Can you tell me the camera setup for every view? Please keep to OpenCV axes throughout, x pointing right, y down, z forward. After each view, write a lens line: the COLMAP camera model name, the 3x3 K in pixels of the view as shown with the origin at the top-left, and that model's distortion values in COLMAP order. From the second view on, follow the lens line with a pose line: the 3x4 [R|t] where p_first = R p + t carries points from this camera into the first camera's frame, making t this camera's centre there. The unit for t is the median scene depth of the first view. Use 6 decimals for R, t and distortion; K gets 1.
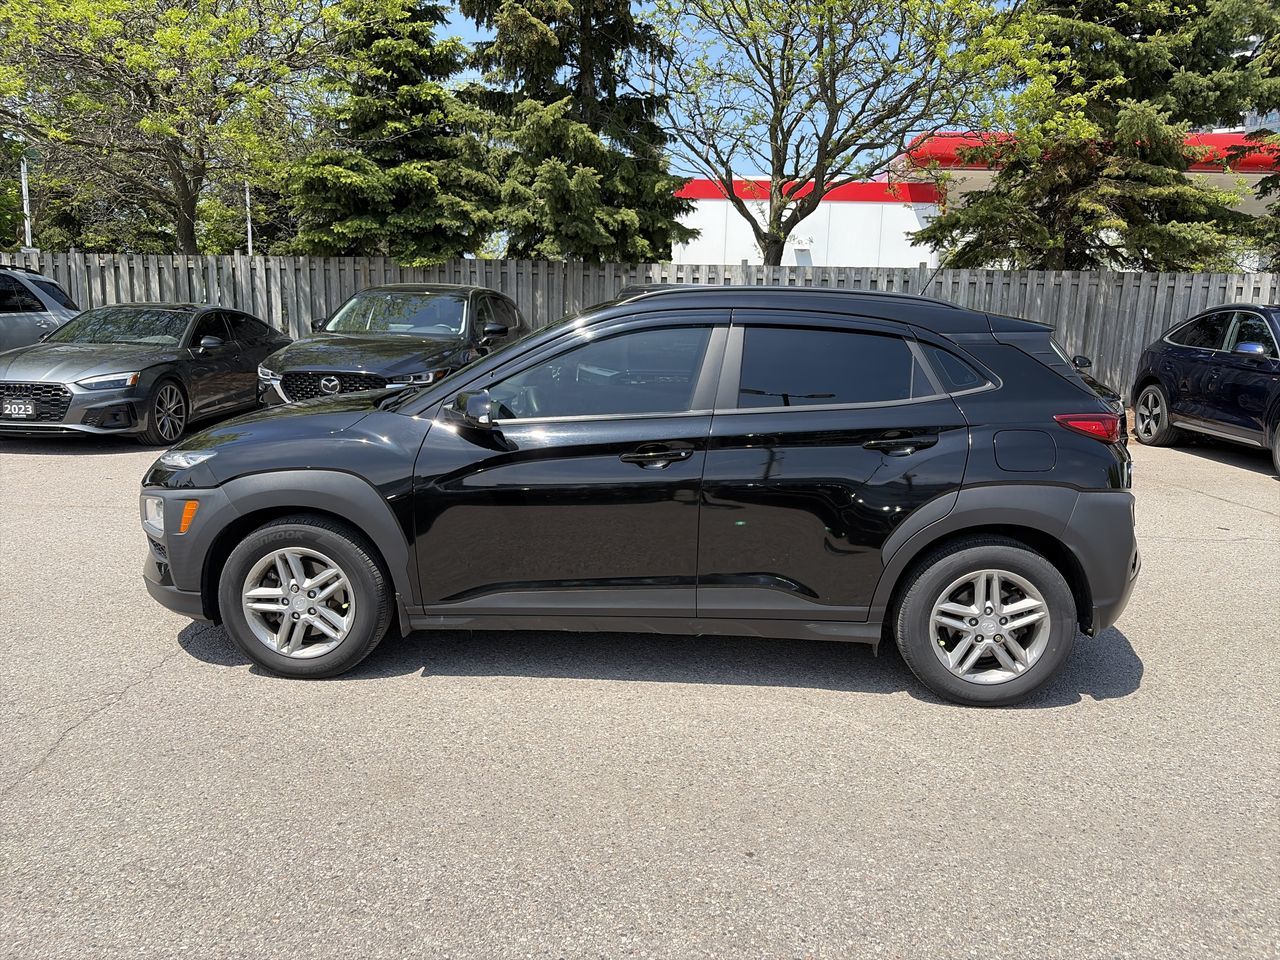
lens RADIAL K [[970.1, 0, 640.0], [0, 970.1, 480.0], [0, 0, 1]] dist [0.013455, 0.003632]
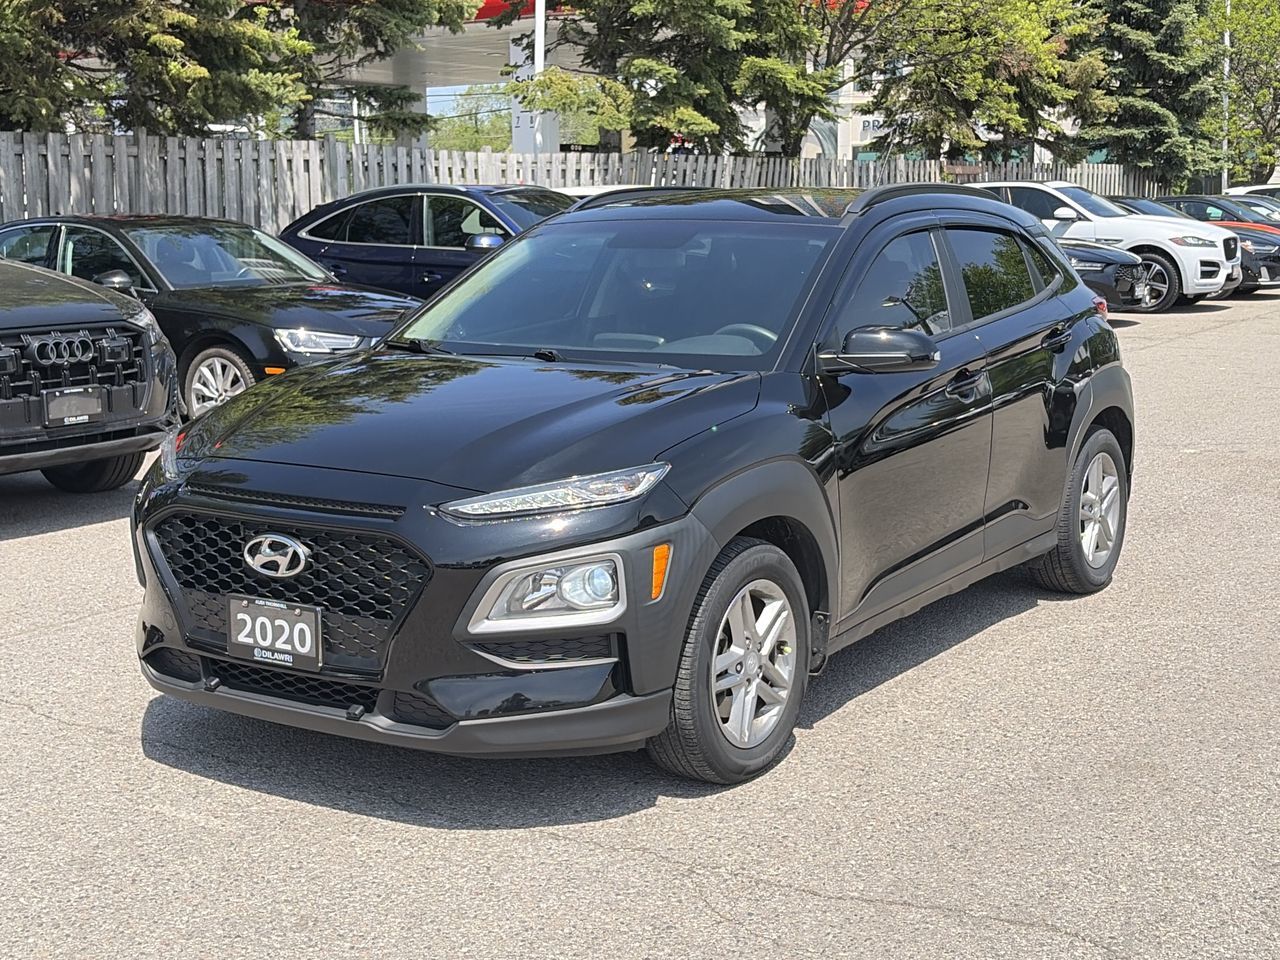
lens RADIAL K [[1727.9, 0, 640.0], [0, 1727.9, 480.0], [0, 0, 1]] dist [0.203350, -0.705403]
pose [[0.512849, -0.162359, 0.842986, -1.387882], [0.167608, 0.981993, 0.087164, -0.118608], [-0.841958, 0.096590, 0.530827, 0.406366]]
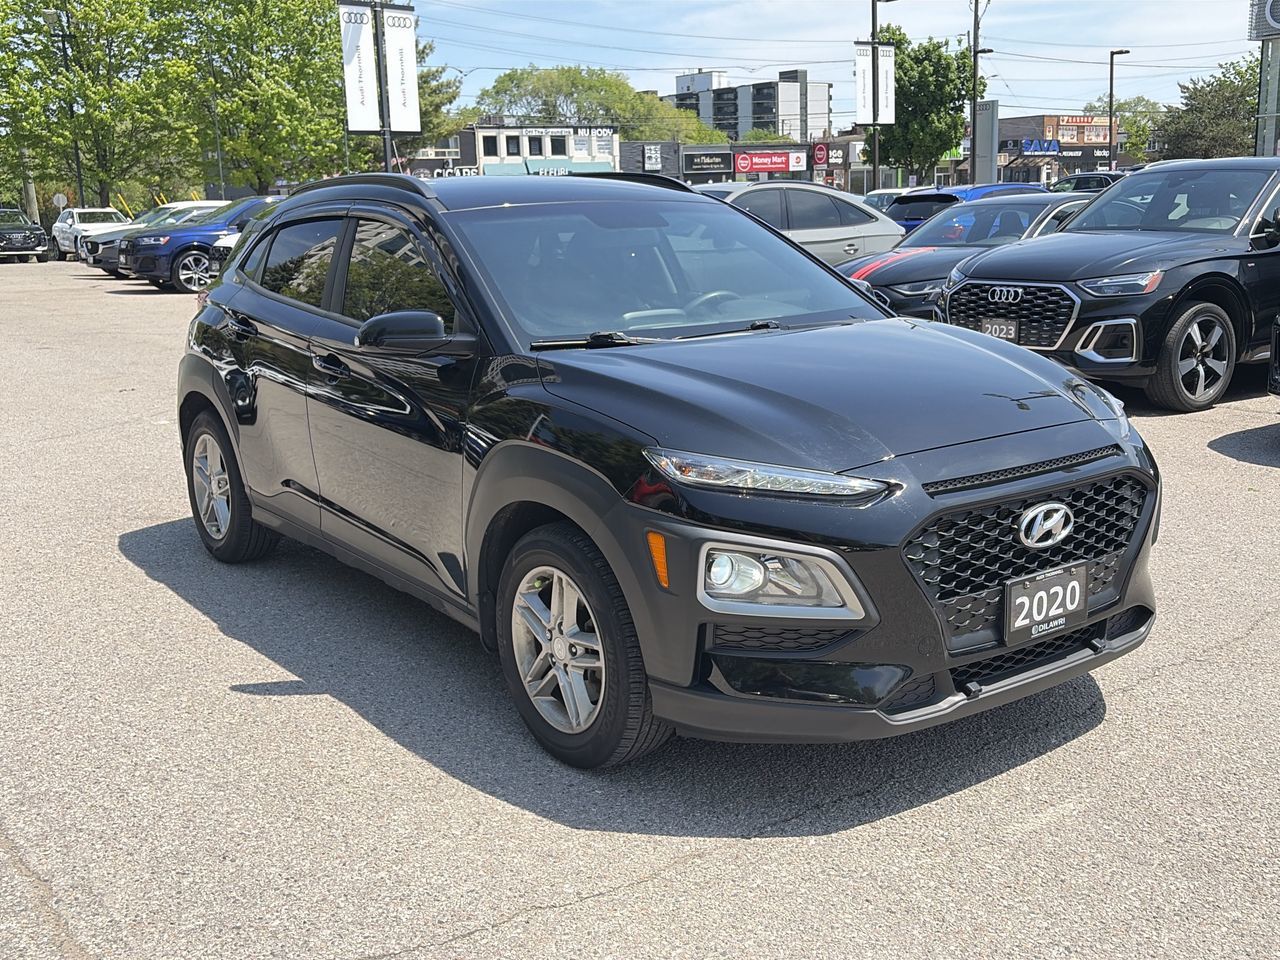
lens RADIAL K [[1321.0, 0, 640.0], [0, 1321.0, 480.0], [0, 0, 1]] dist [0.072387, -0.133080]
pose [[-0.627134, -0.167388, 0.760713, -1.035545], [0.143789, 0.934972, 0.324273, -0.350014], [-0.765524, 0.312745, -0.562284, 1.884889]]
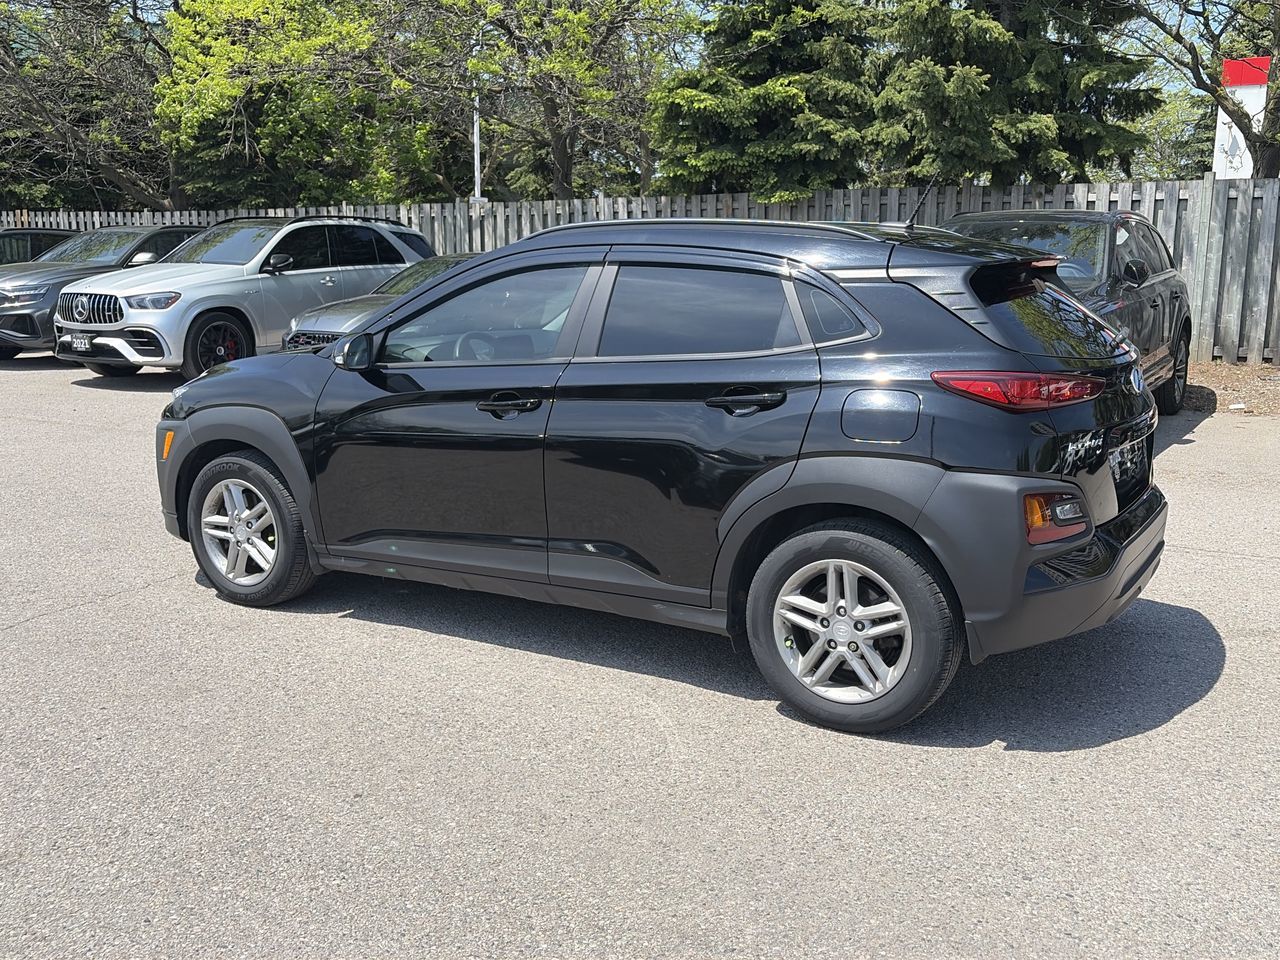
lens RADIAL K [[1225.2, 0, 640.0], [0, 1225.2, 480.0], [0, 0, 1]] dist [0.107322, -0.242038]
pose [[0.883532, 0.066006, -0.463697, 0.650812], [-0.062453, 0.997782, 0.023032, 0.011522], [0.464188, 0.008610, 0.885695, 0.009567]]
